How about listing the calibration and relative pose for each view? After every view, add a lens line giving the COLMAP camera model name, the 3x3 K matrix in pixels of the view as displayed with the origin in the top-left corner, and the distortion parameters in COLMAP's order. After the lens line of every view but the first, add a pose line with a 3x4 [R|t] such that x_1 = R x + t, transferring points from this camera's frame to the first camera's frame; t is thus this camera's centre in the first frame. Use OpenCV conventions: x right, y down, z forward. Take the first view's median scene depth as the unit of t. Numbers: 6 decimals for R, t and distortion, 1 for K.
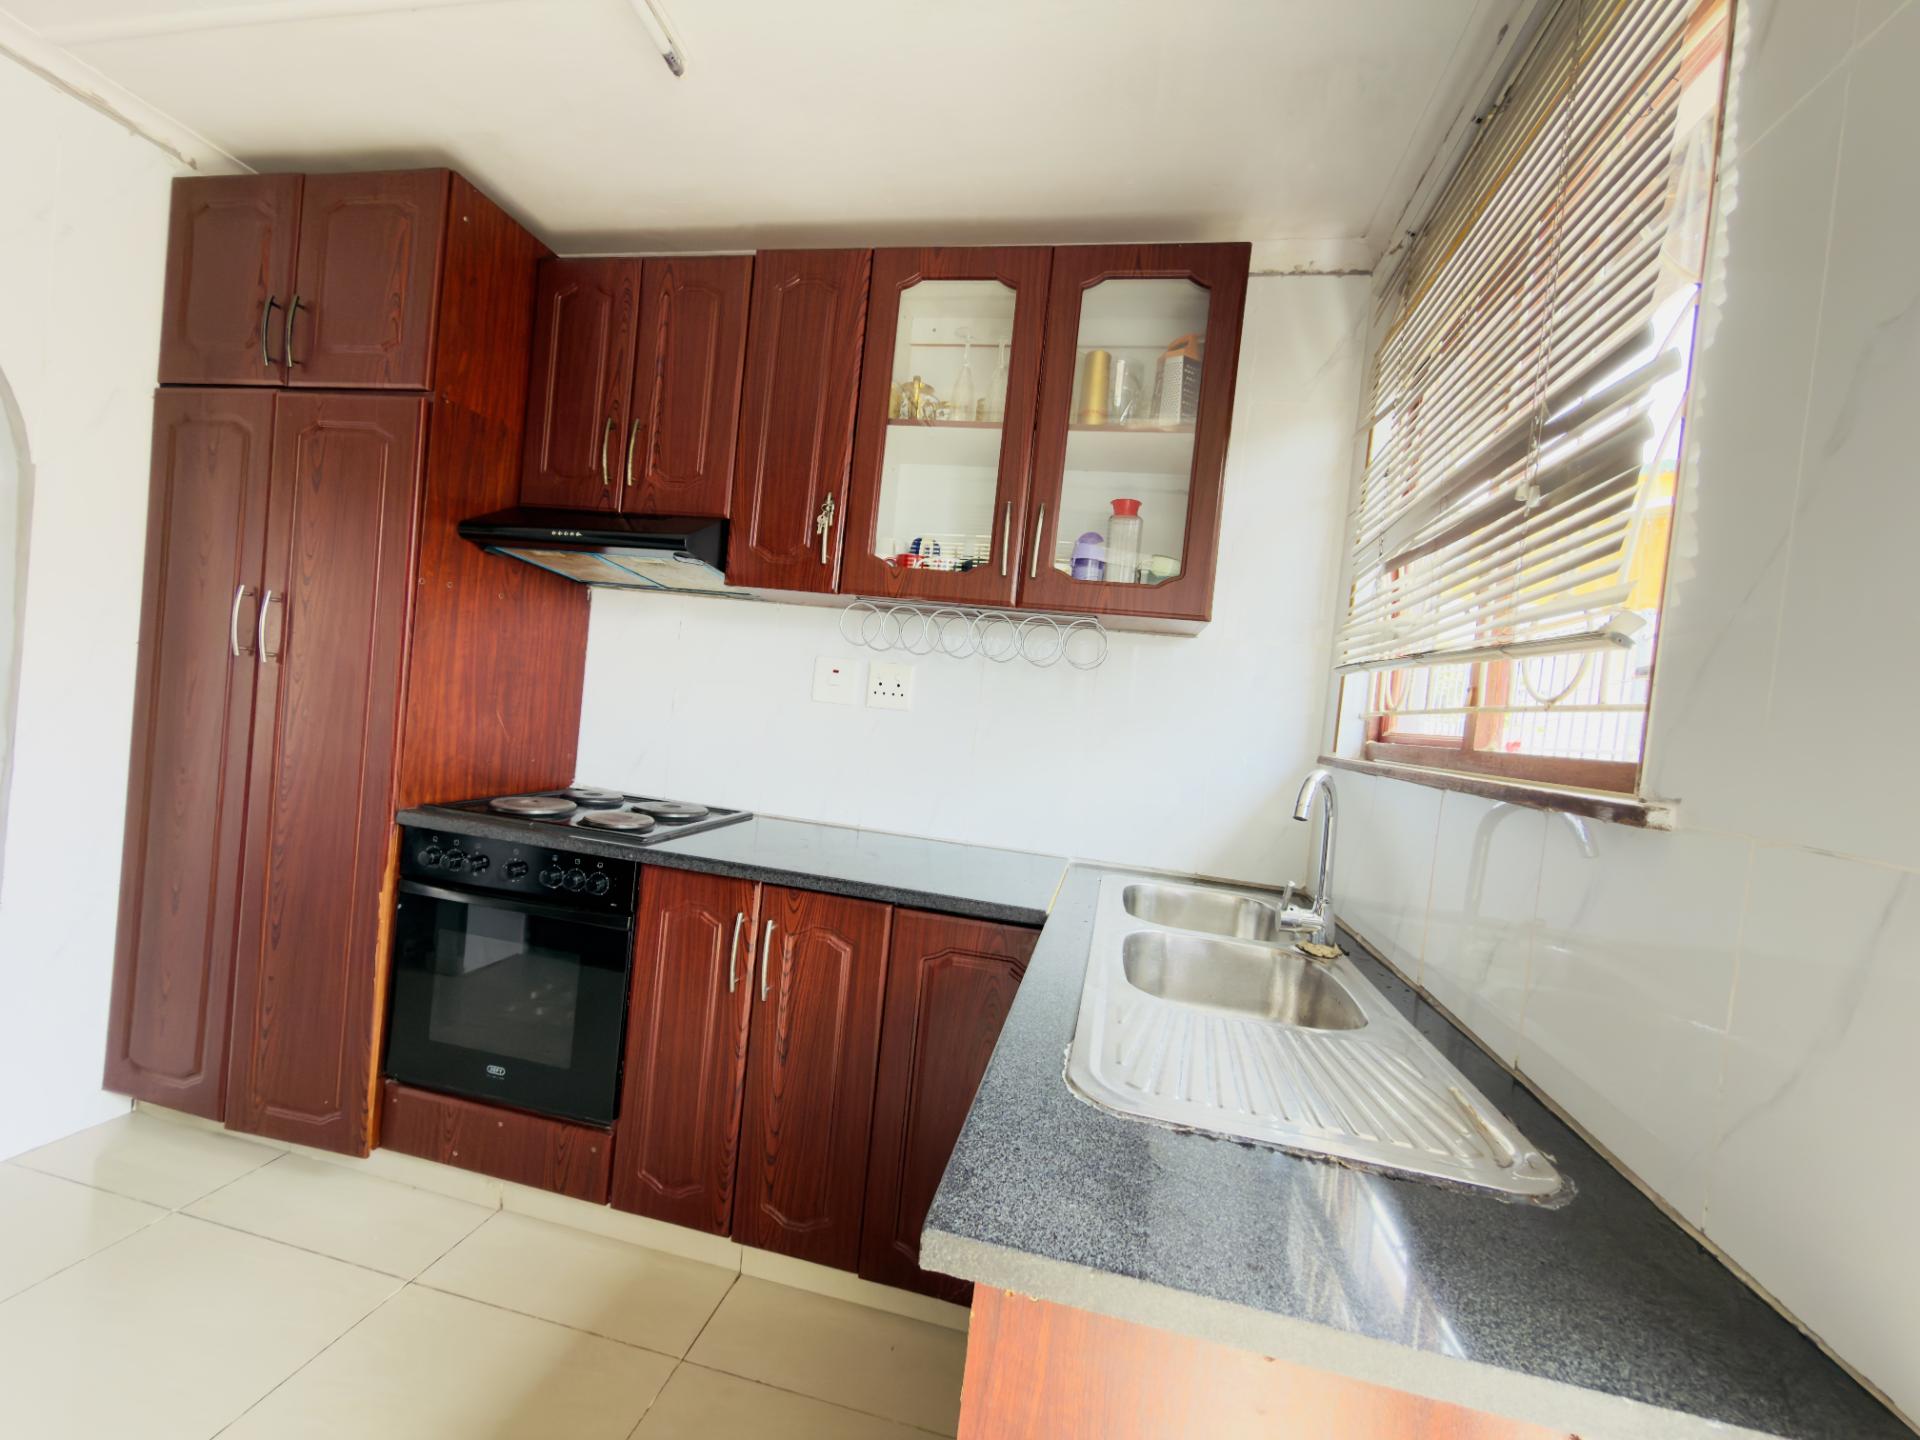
lens RADIAL K [[770.5, 0, 961.7], [0, 770.5, 723.6], [0, 0, 1]] dist [-0.006358, 0.000977]
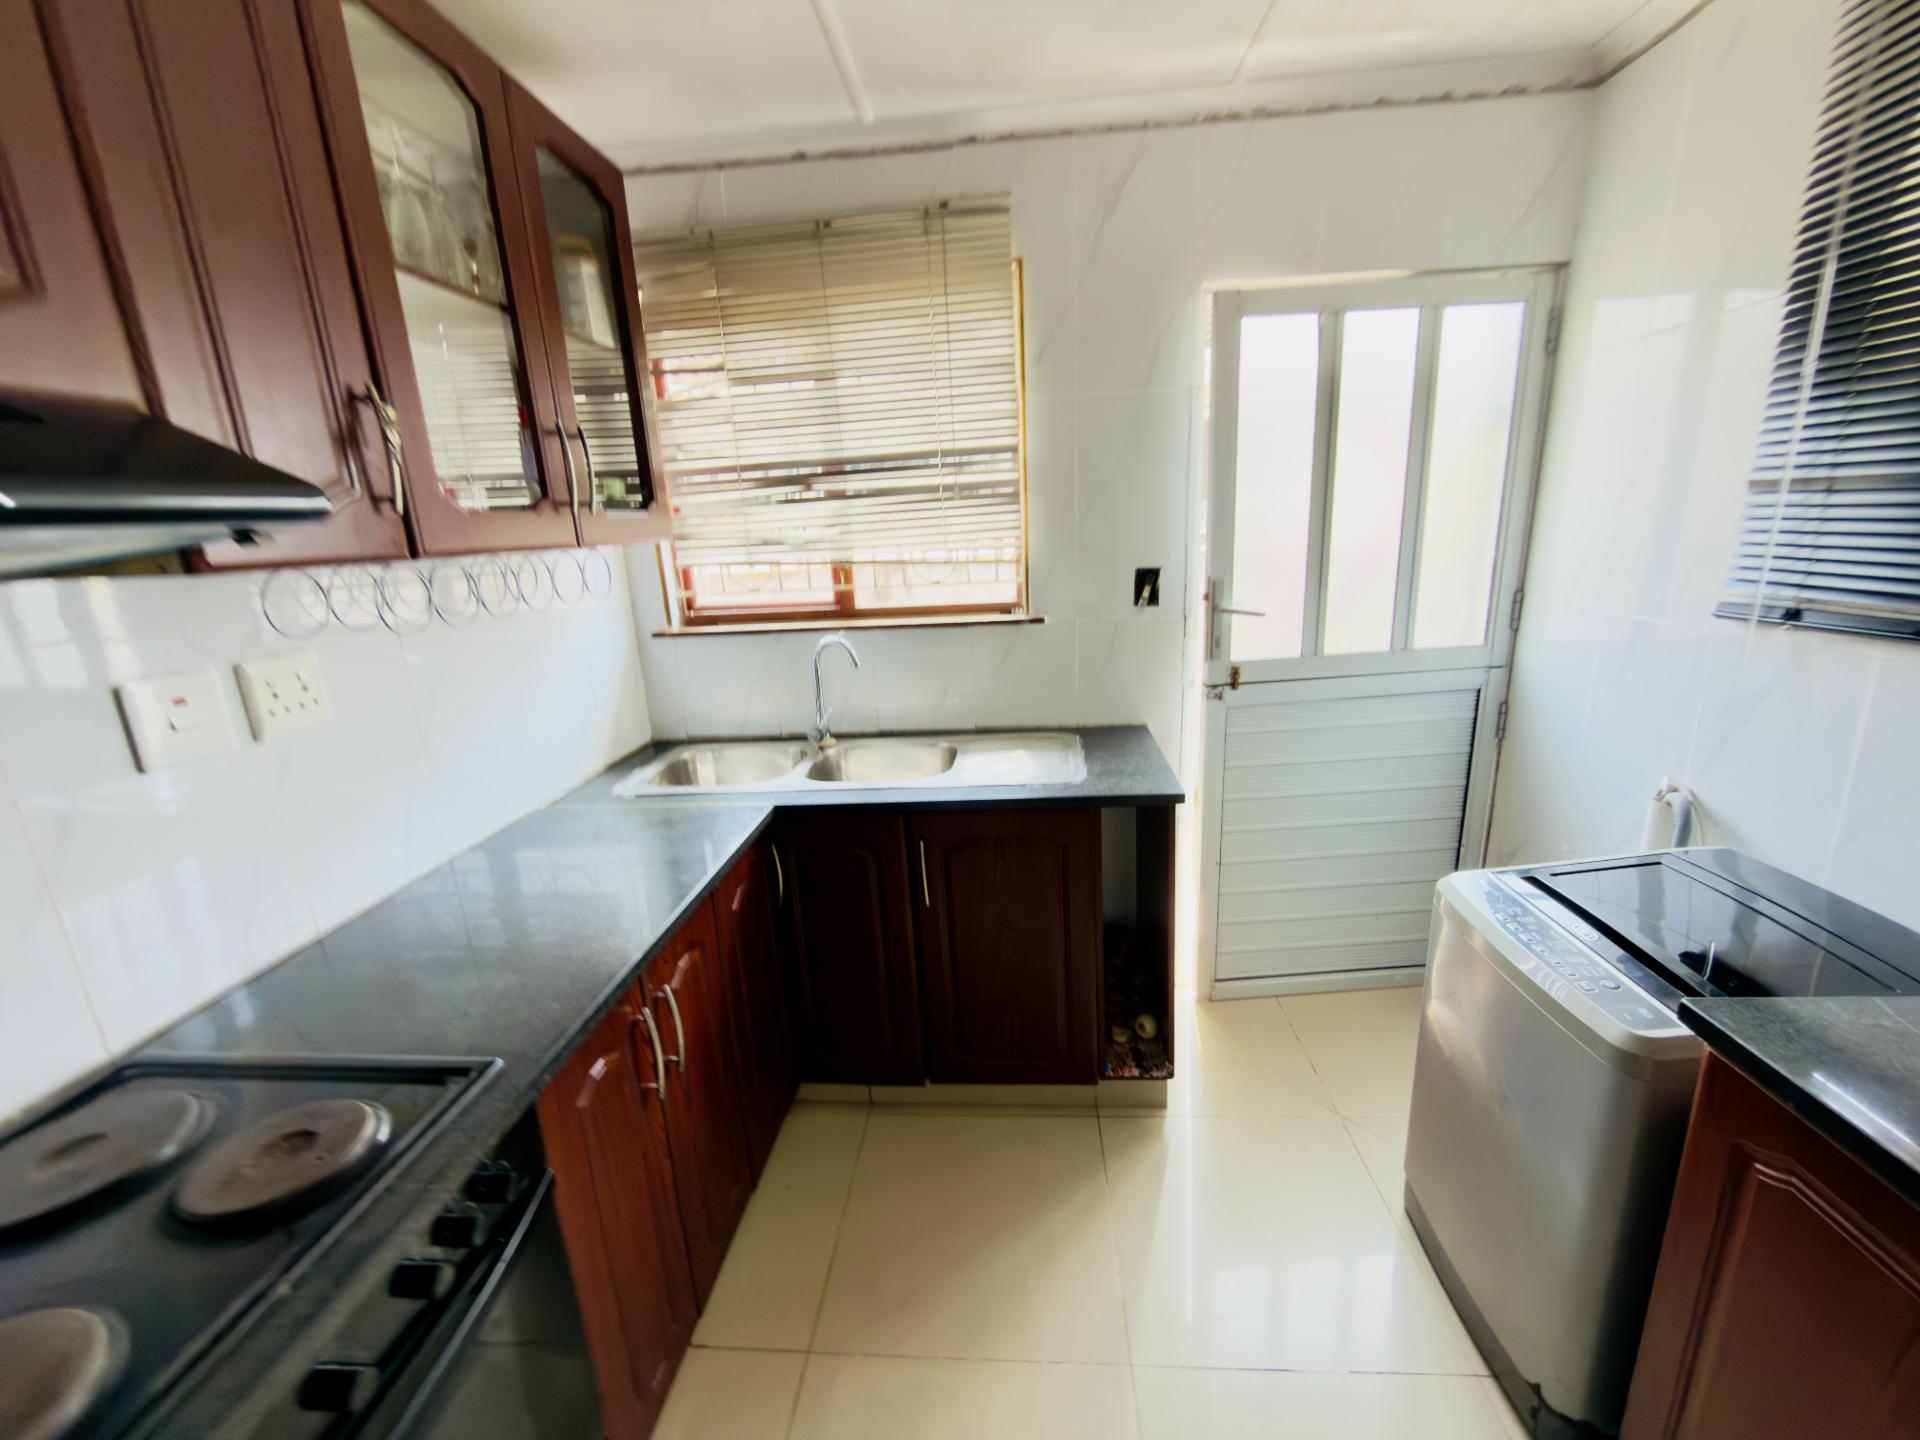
lens RADIAL K [[770.5, 0, 966.0], [0, 770.5, 719.1], [0, 0, 1]] dist [-0.006358, 0.000977]
pose [[-0.137765, -0.341527, 0.929720, -0.833806], [0.054427, 0.934642, 0.351400, -0.243739], [-0.988968, 0.099012, -0.110173, 0.654585]]
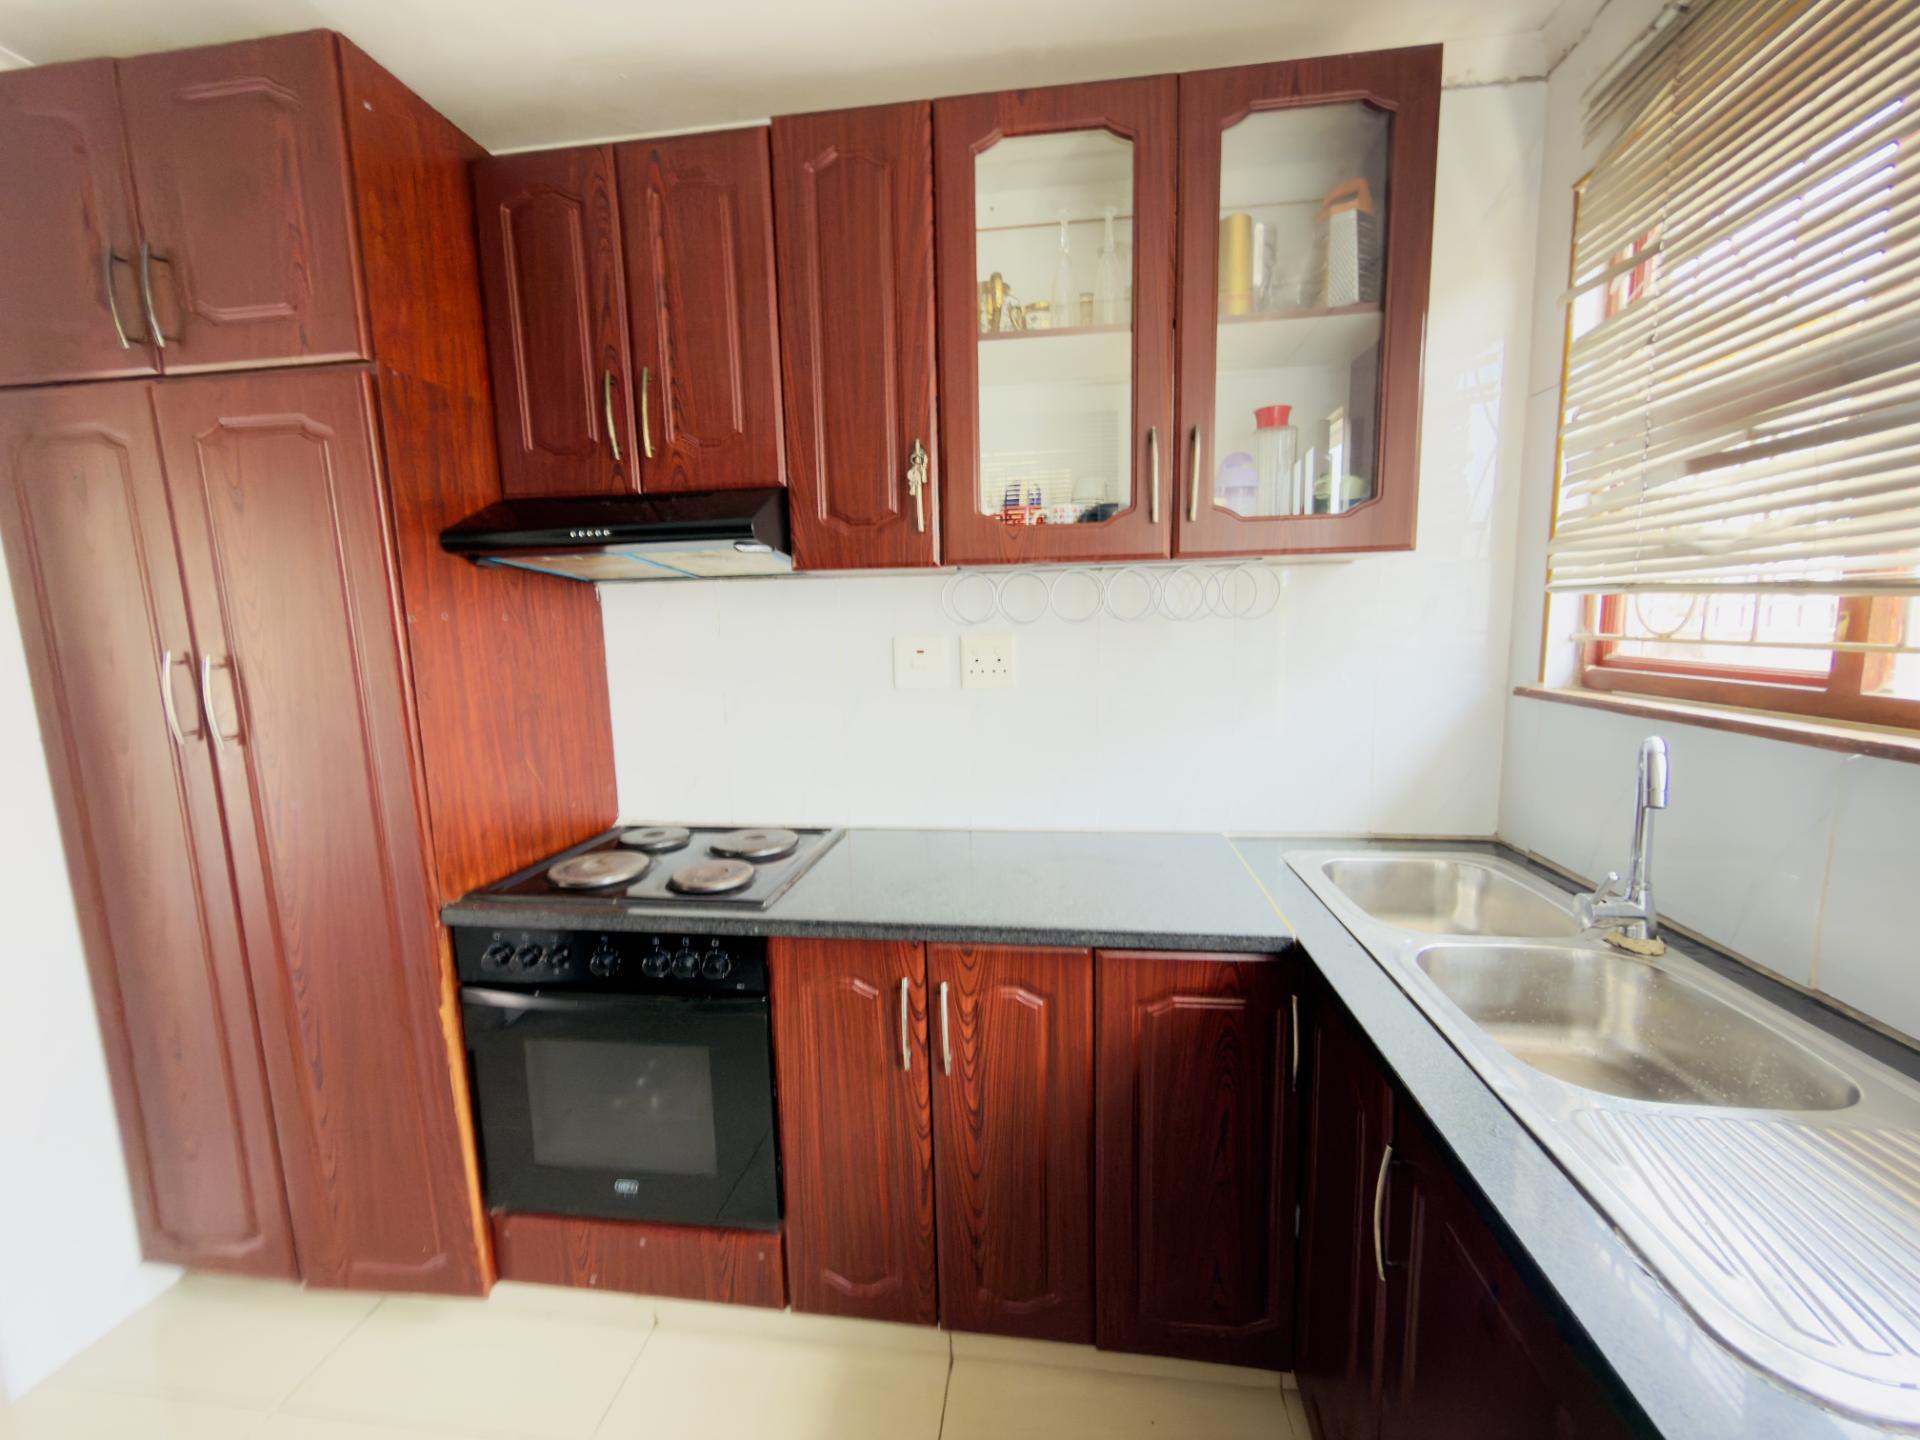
lens RADIAL K [[770.5, 0, 961.5], [0, 770.5, 725.1], [0, 0, 1]] dist [-0.006358, 0.000977]
pose [[0.989638, -0.133665, 0.052437, -0.206572], [0.126576, 0.984566, 0.120868, -0.101283], [-0.067784, -0.112978, 0.991283, 0.182647]]
